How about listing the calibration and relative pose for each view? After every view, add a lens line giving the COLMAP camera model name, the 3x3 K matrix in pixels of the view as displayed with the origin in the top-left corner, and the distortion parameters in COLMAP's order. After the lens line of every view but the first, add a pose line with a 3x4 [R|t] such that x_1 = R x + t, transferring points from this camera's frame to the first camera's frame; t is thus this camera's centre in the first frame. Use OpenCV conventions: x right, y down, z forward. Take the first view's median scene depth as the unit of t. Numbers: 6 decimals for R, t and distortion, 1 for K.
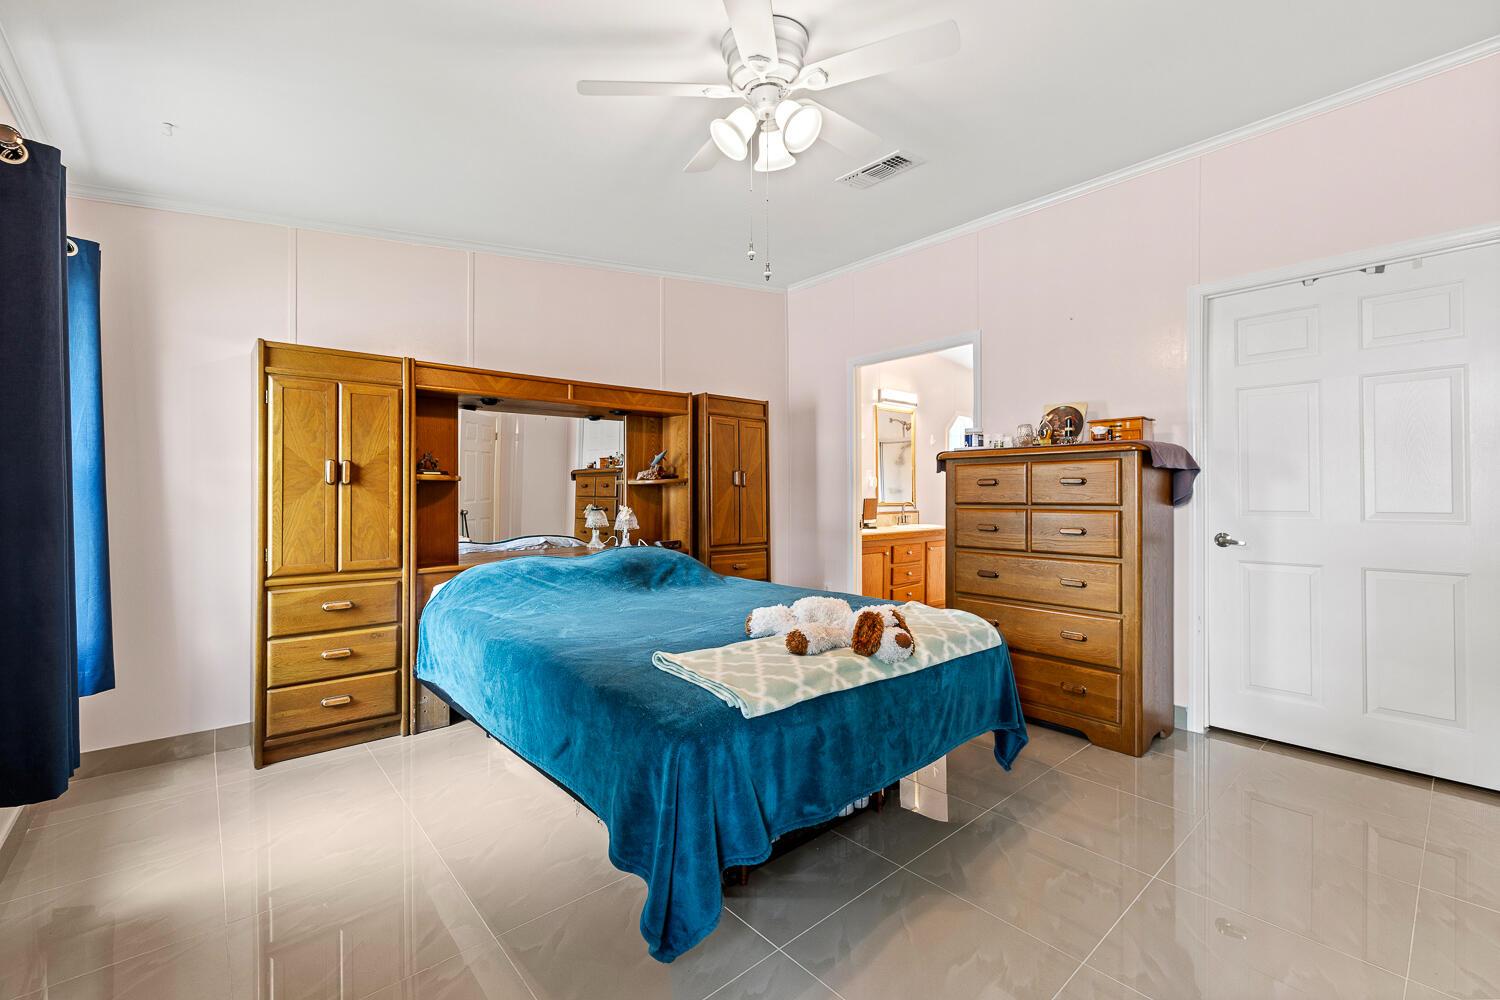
lens RADIAL K [[632.9, 0, 751.9], [0, 632.9, 490.7], [0, 0, 1]] dist [-0.002187, 0.001421]
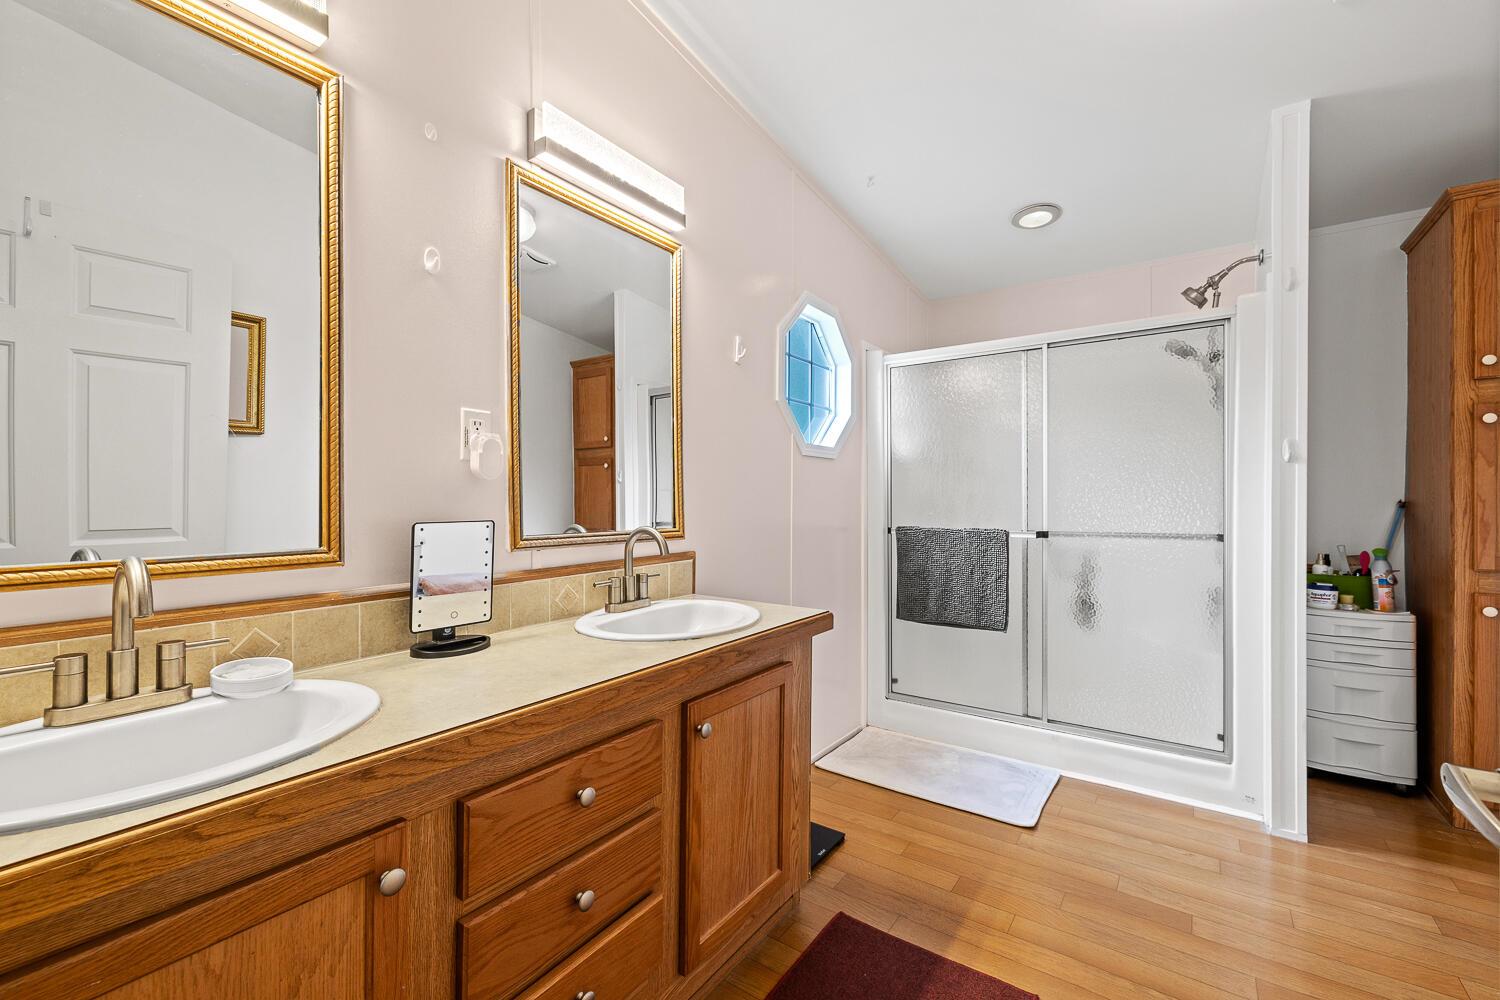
lens RADIAL K [[632.9, 0, 746.5], [0, 632.9, 494.9], [0, 0, 1]] dist [-0.002187, 0.001421]
pose [[0.971343, -0.002691, 0.237668, 0.227262], [0.002756, 0.999996, 0.000059, 0.003369], [-0.237667, 0.000598, 0.971346, 0.719795]]
